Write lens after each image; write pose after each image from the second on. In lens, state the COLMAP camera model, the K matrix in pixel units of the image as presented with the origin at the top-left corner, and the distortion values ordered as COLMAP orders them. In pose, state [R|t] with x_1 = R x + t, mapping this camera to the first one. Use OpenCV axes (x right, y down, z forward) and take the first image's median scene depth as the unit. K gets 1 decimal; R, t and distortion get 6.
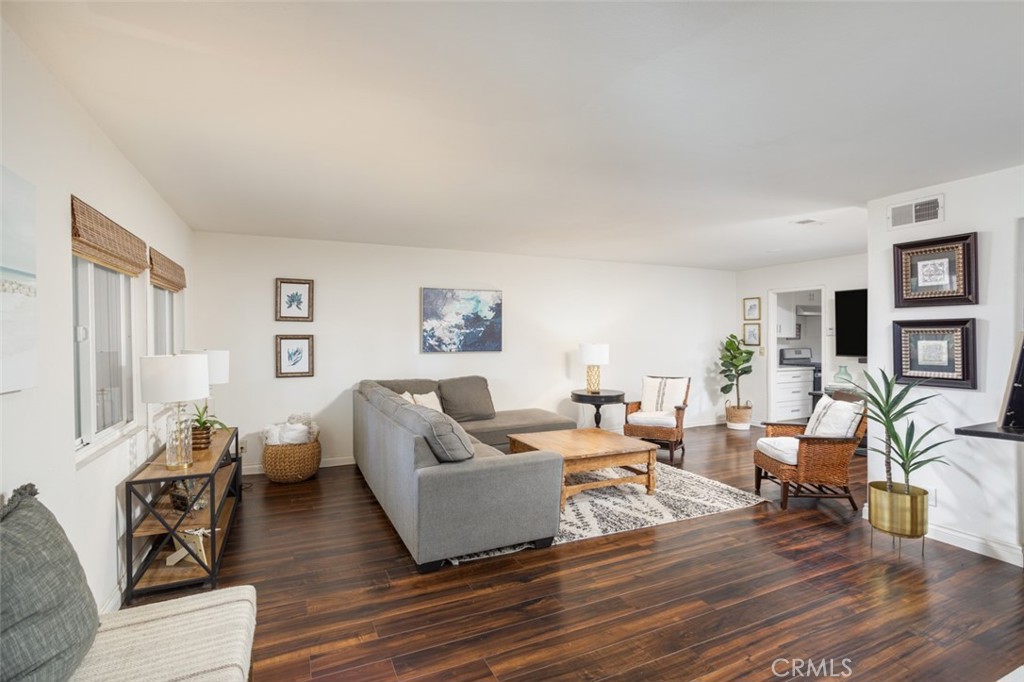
lens RADIAL K [[490.5, 0, 514.1], [0, 490.5, 340.6], [0, 0, 1]] dist [-0.030542, 0.001596]
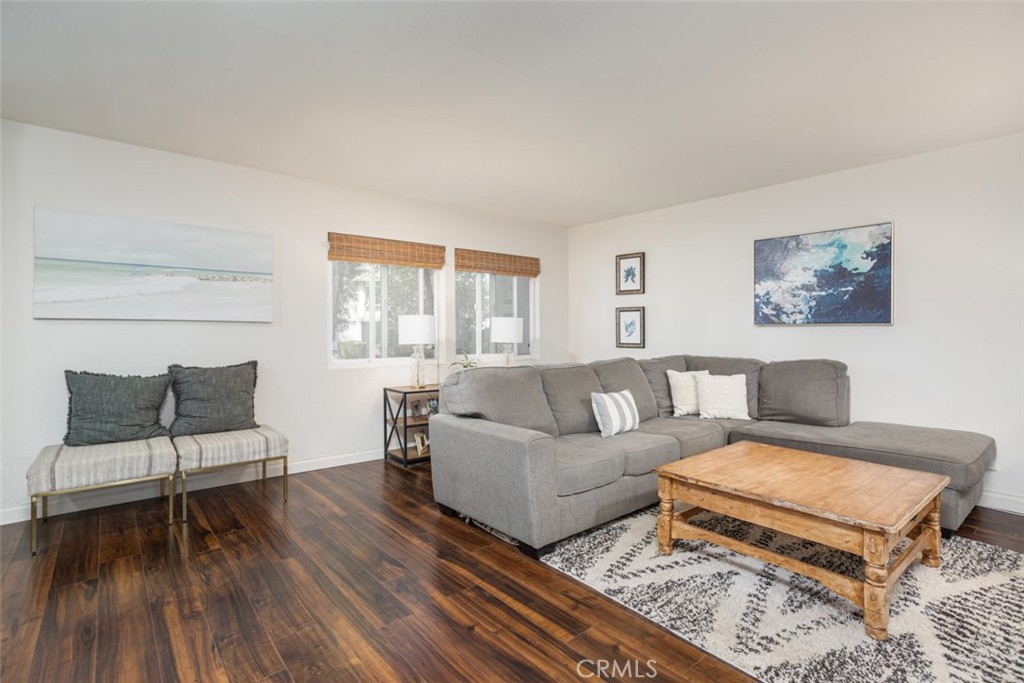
lens RADIAL K [[490.5, 0, 511.9], [0, 490.5, 330.9], [0, 0, 1]] dist [-0.030542, 0.001596]
pose [[0.261192, 0.002072, -0.965285, 0.497148], [-0.009071, 0.999959, -0.000308, 0.041522], [0.965244, 0.008837, 0.261200, 0.477126]]
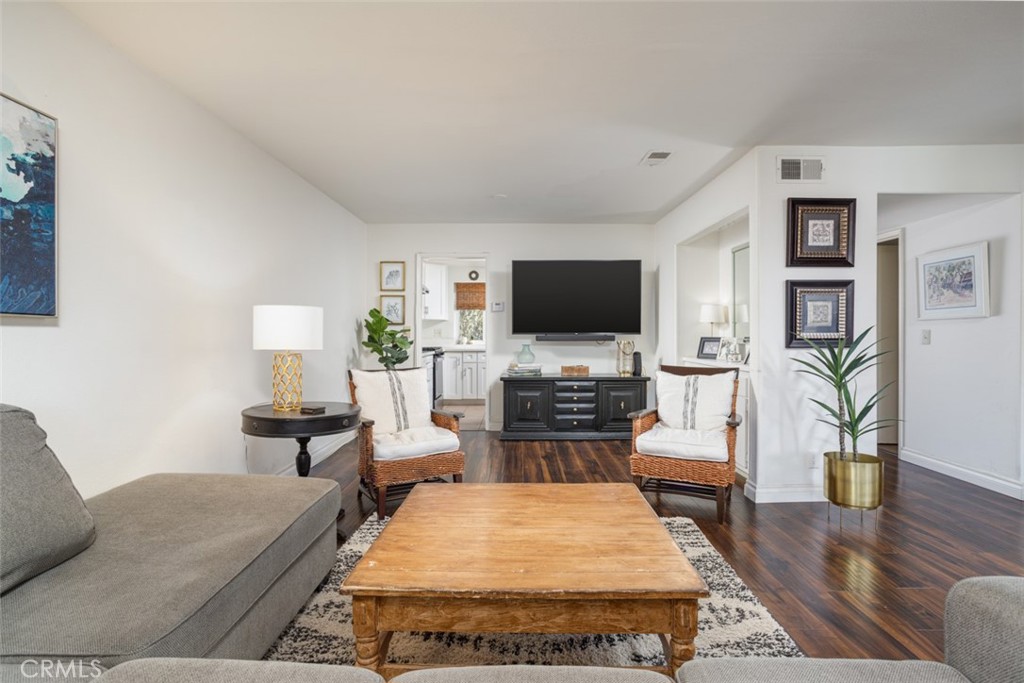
lens RADIAL K [[517.3, 0, 513.6], [0, 517.3, 326.9], [0, 0, 1]] dist [0.001399, 0.001927]
pose [[0.424302, 0.012577, 0.905433, -0.230818], [0.007532, 0.999820, -0.017418, 0.042404], [-0.905489, 0.014210, 0.424131, 0.717974]]
